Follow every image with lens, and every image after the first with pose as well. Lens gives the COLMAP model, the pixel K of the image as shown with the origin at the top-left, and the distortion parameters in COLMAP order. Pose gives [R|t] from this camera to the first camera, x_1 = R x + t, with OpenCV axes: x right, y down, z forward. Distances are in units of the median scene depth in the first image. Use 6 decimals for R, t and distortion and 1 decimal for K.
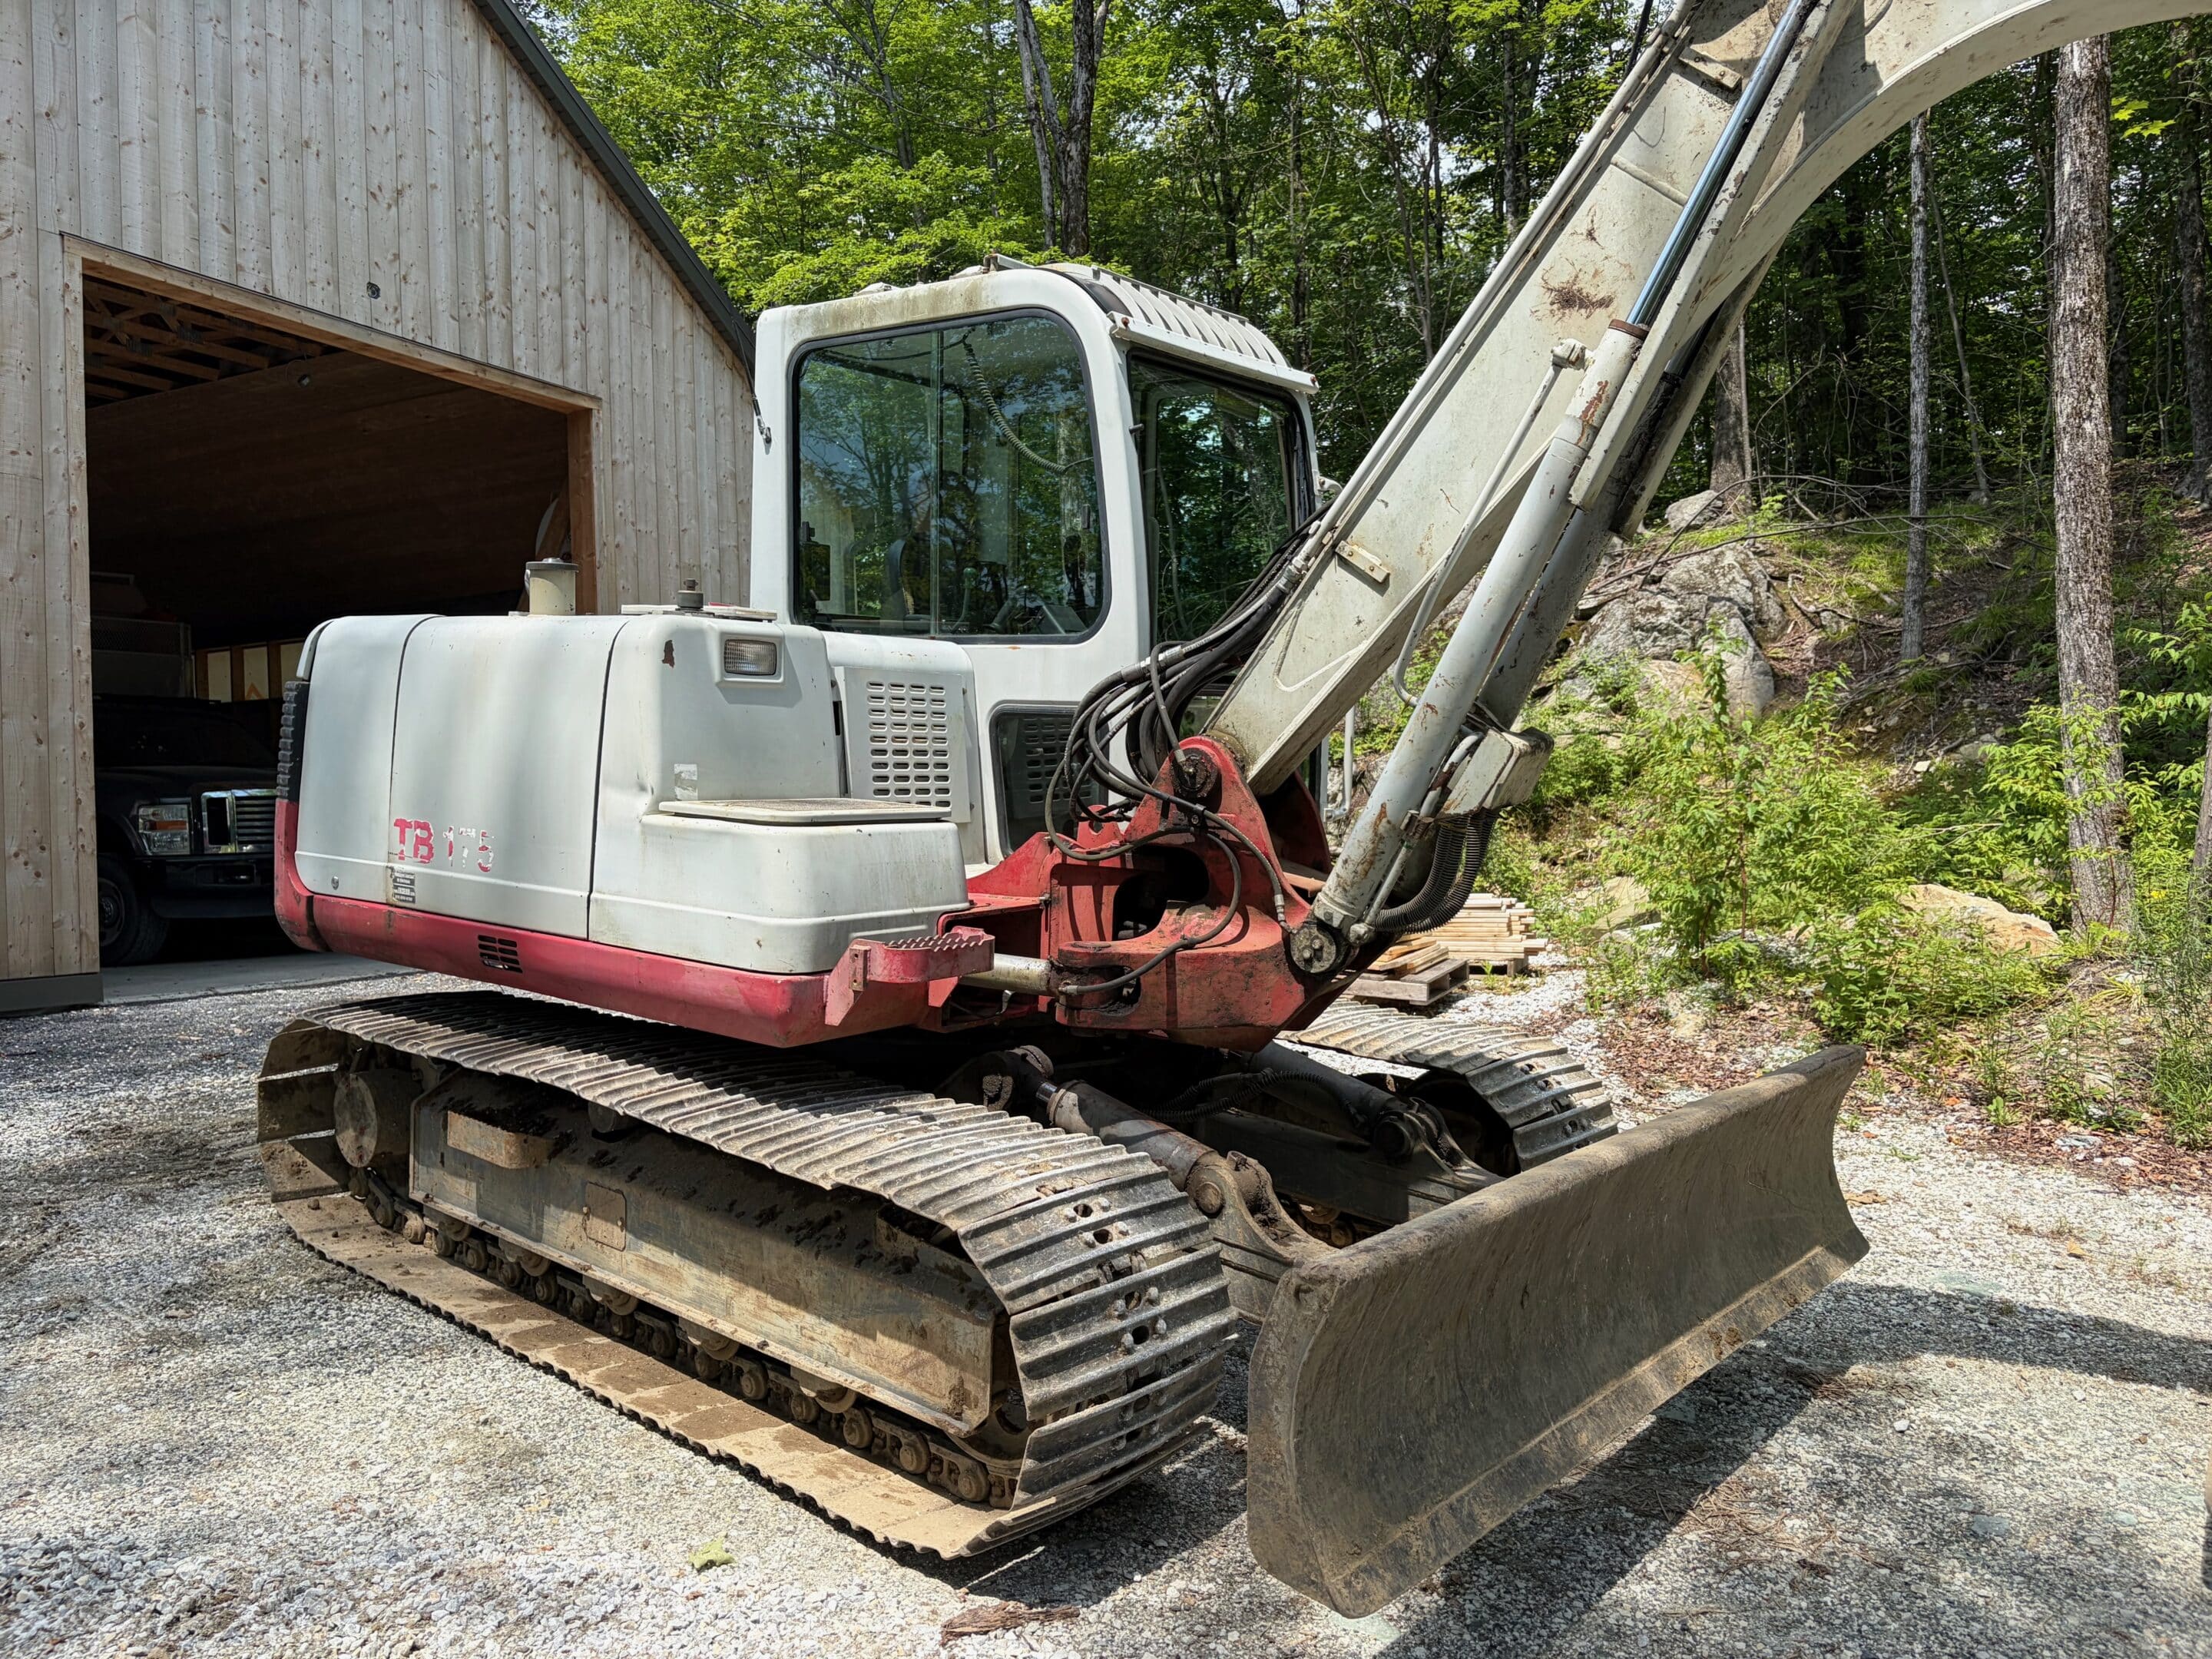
lens RADIAL K [[1652.9, 0, 1109.3], [0, 1652.9, 831.5], [0, 0, 1]] dist [0.049337, -0.043878]
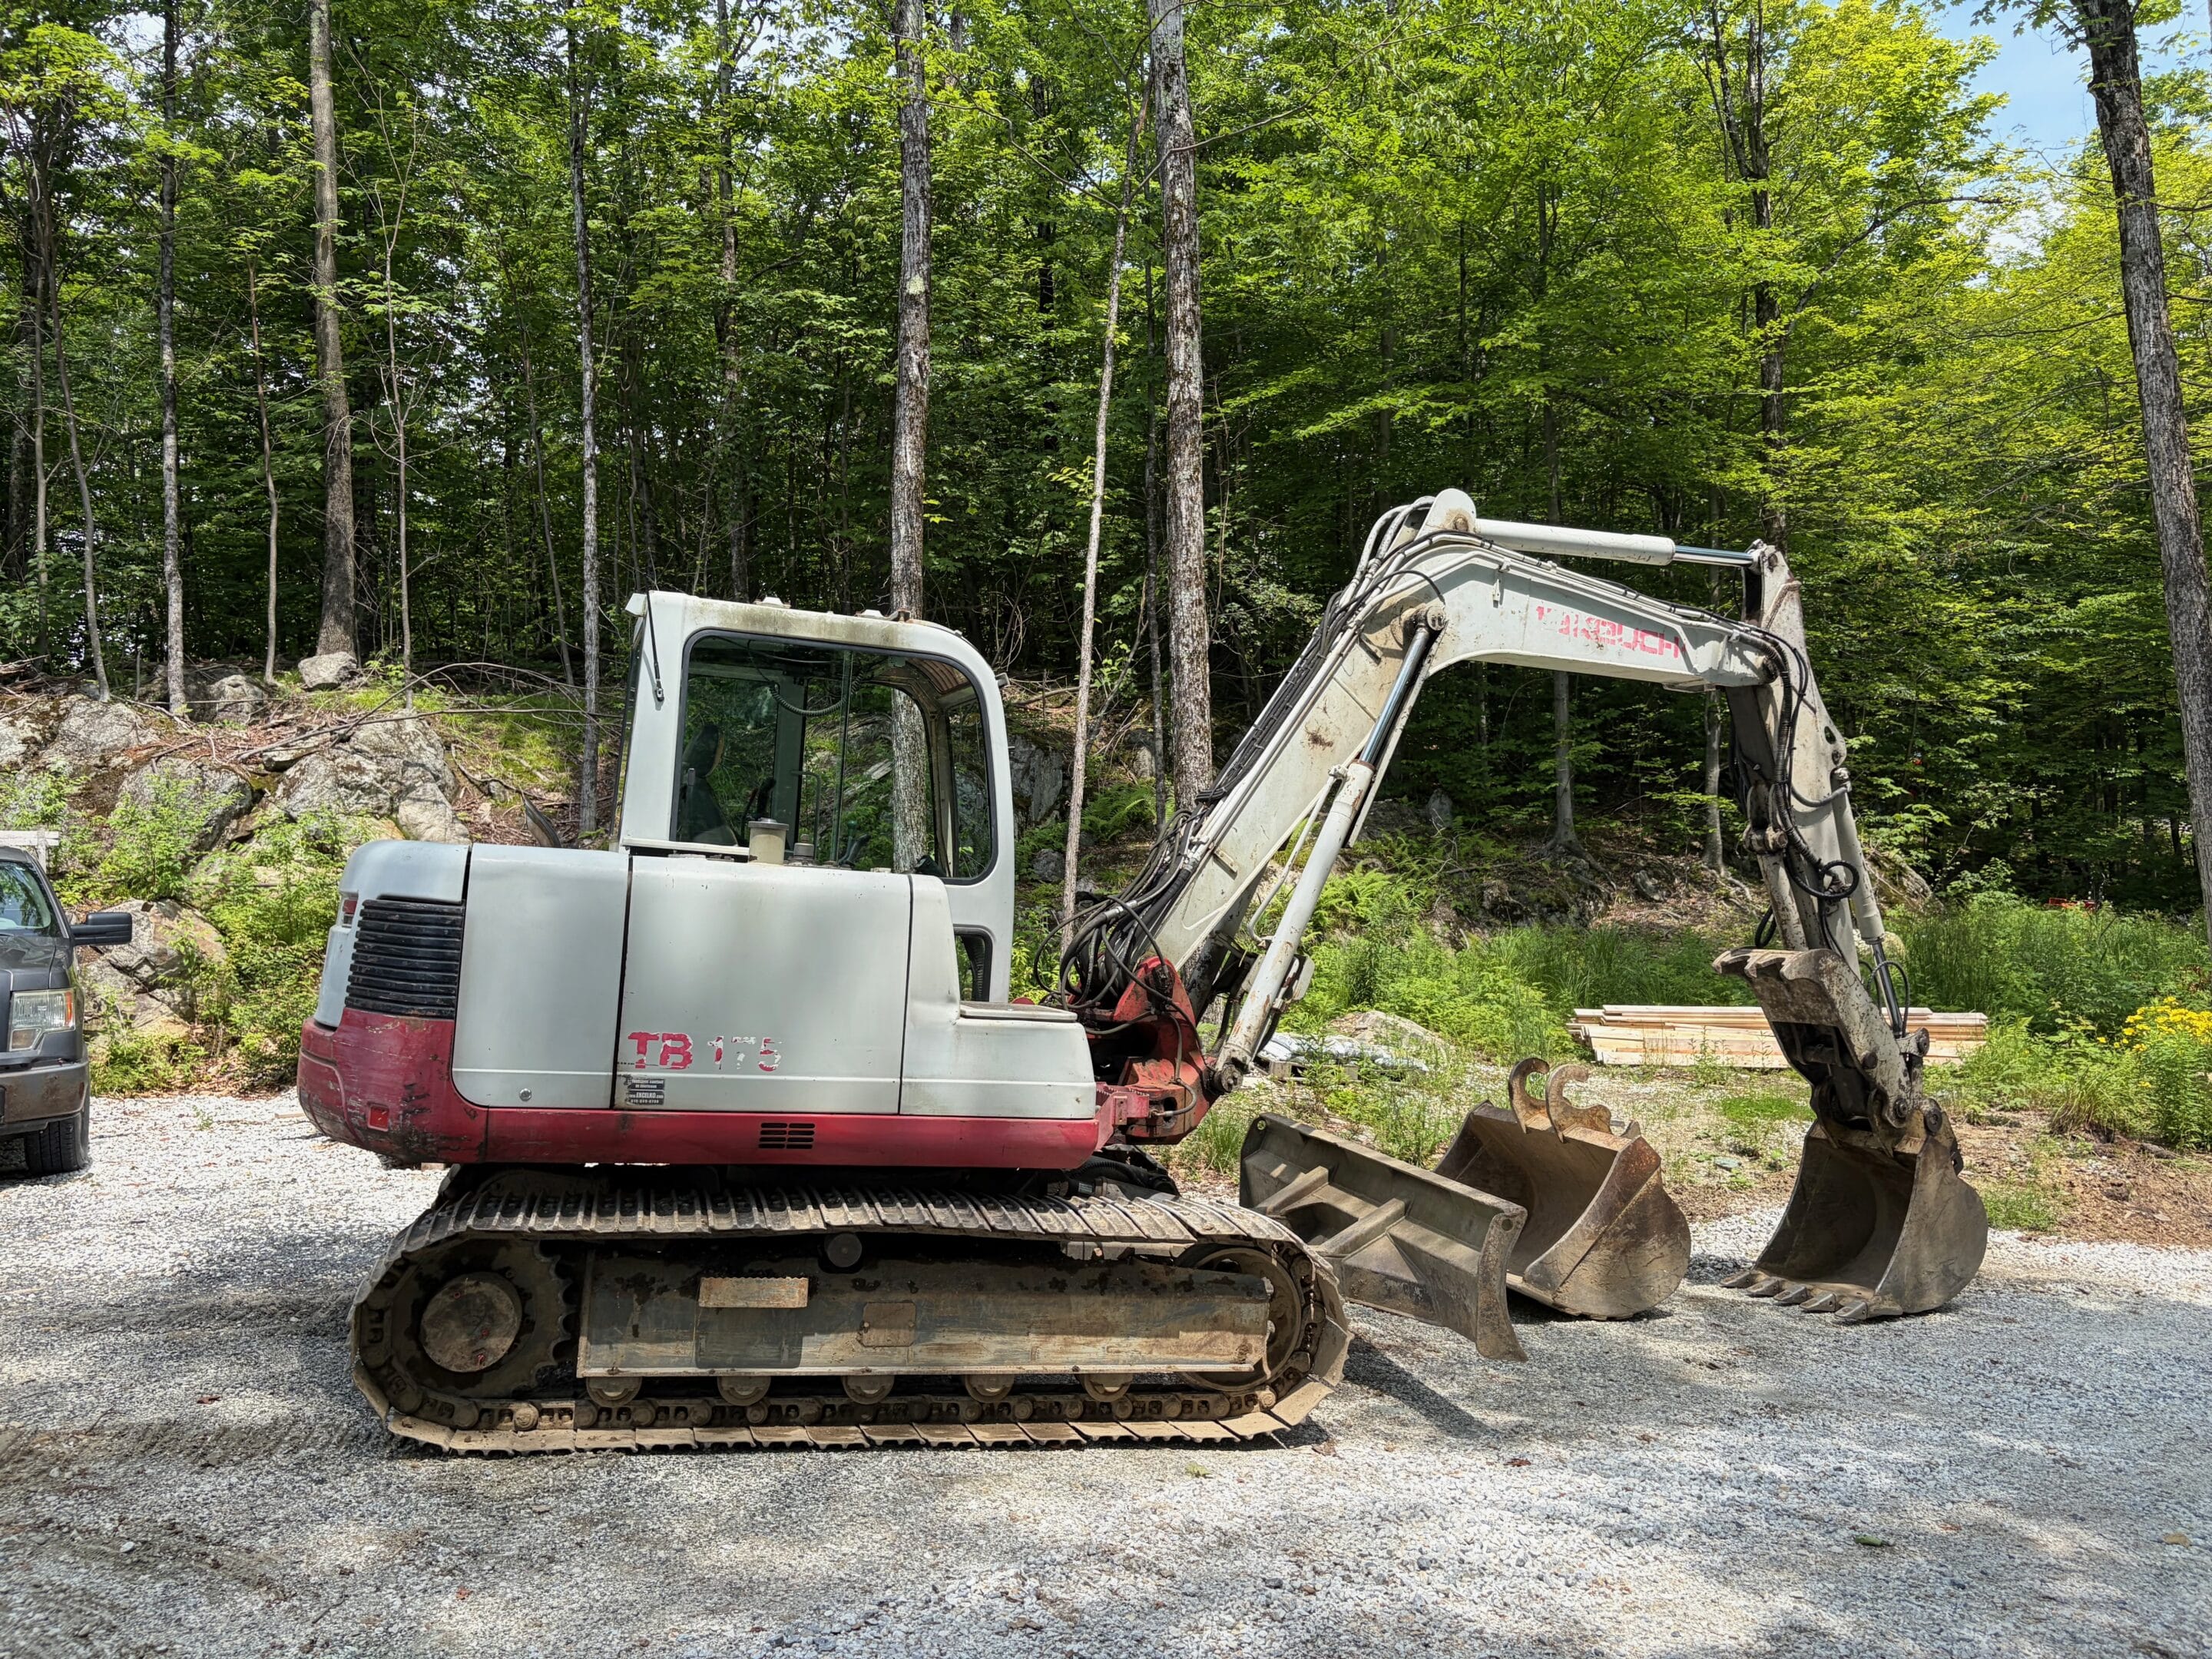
lens RADIAL K [[1652.9, 0, 1109.3], [0, 1652.9, 831.5], [0, 0, 1]] dist [0.049337, -0.043878]
pose [[0.569055, 0.045158, 0.821059, -1.098085], [0.018494, 0.997536, -0.067682, -0.057941], [-0.822092, 0.053699, 0.566817, 0.060747]]
